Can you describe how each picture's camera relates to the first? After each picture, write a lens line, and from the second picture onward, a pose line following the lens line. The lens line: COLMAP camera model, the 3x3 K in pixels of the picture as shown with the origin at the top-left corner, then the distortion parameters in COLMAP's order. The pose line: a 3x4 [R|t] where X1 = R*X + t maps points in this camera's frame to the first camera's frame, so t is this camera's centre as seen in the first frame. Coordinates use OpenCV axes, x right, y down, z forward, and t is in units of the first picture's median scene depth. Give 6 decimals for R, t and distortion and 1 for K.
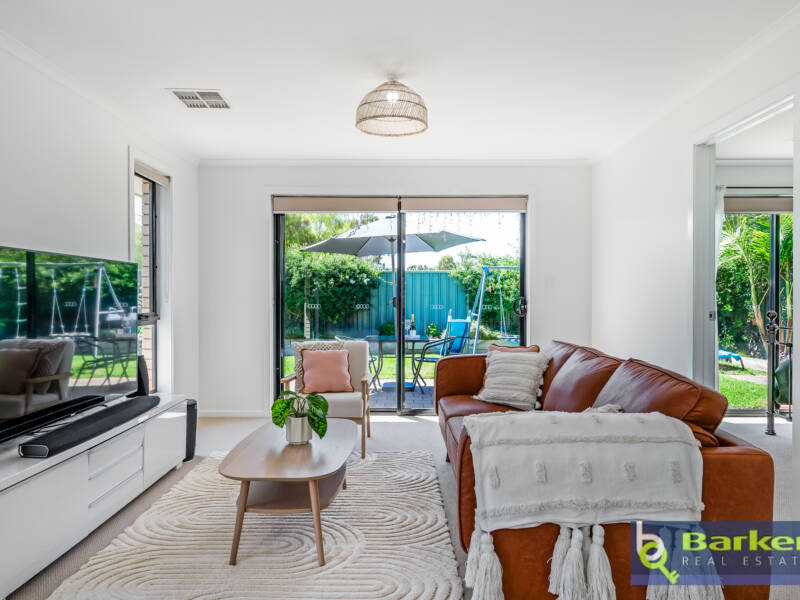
lens RADIAL K [[548.7, 0, 403.5], [0, 548.7, 297.2], [0, 0, 1]] dist [-0.002847, 0.004737]
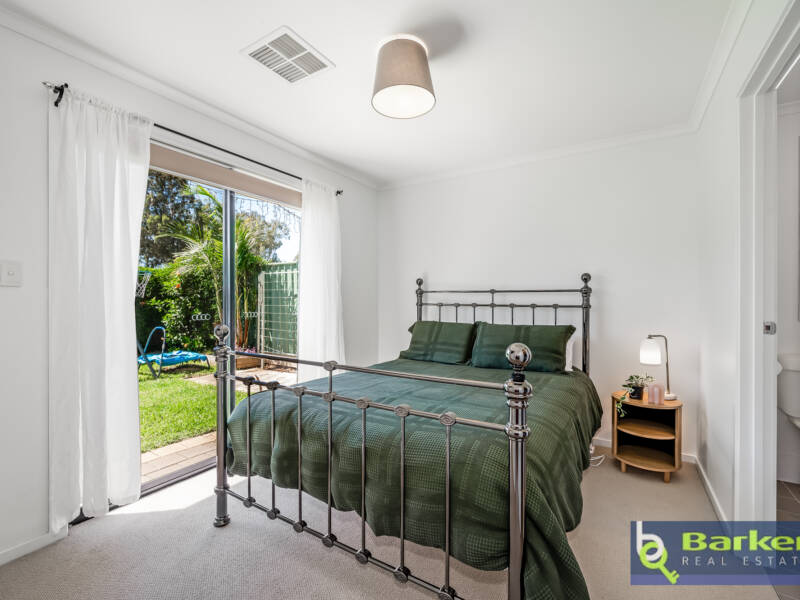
lens RADIAL K [[360.1, 0, 401.7], [0, 360.1, 296.2], [0, 0, 1]] dist [0.001683, 0.000091]
pose [[0.523321, 0.002597, 0.852132, 0.383790], [0.007683, 0.999940, -0.007766, -0.005277], [-0.852101, 0.010611, 0.523269, 0.546777]]
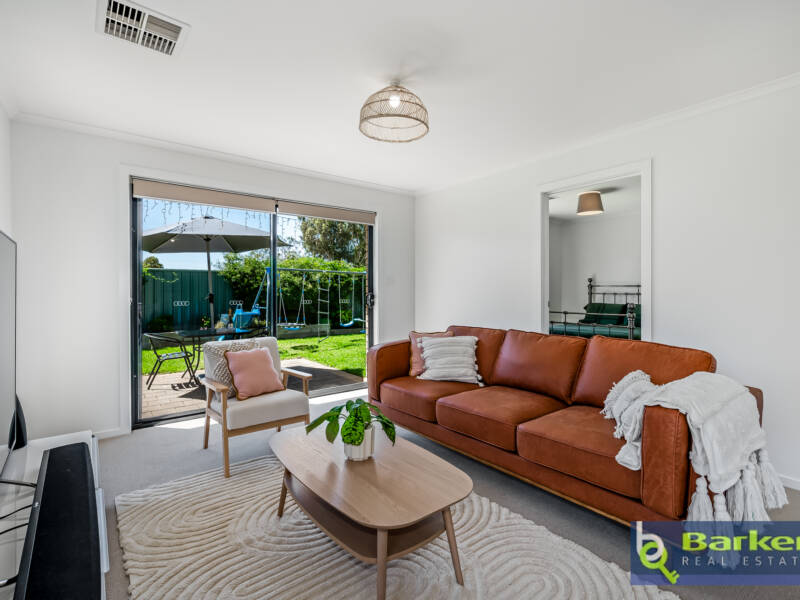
lens RADIAL K [[394.2, 0, 406.2], [0, 394.2, 289.0], [0, 0, 1]] dist [0.003000, 0.000036]
pose [[0.782783, 0.002106, 0.622291, -0.286138], [0.003623, 0.999962, -0.007941, -0.001038], [-0.622284, 0.008470, 0.782746, 0.244225]]
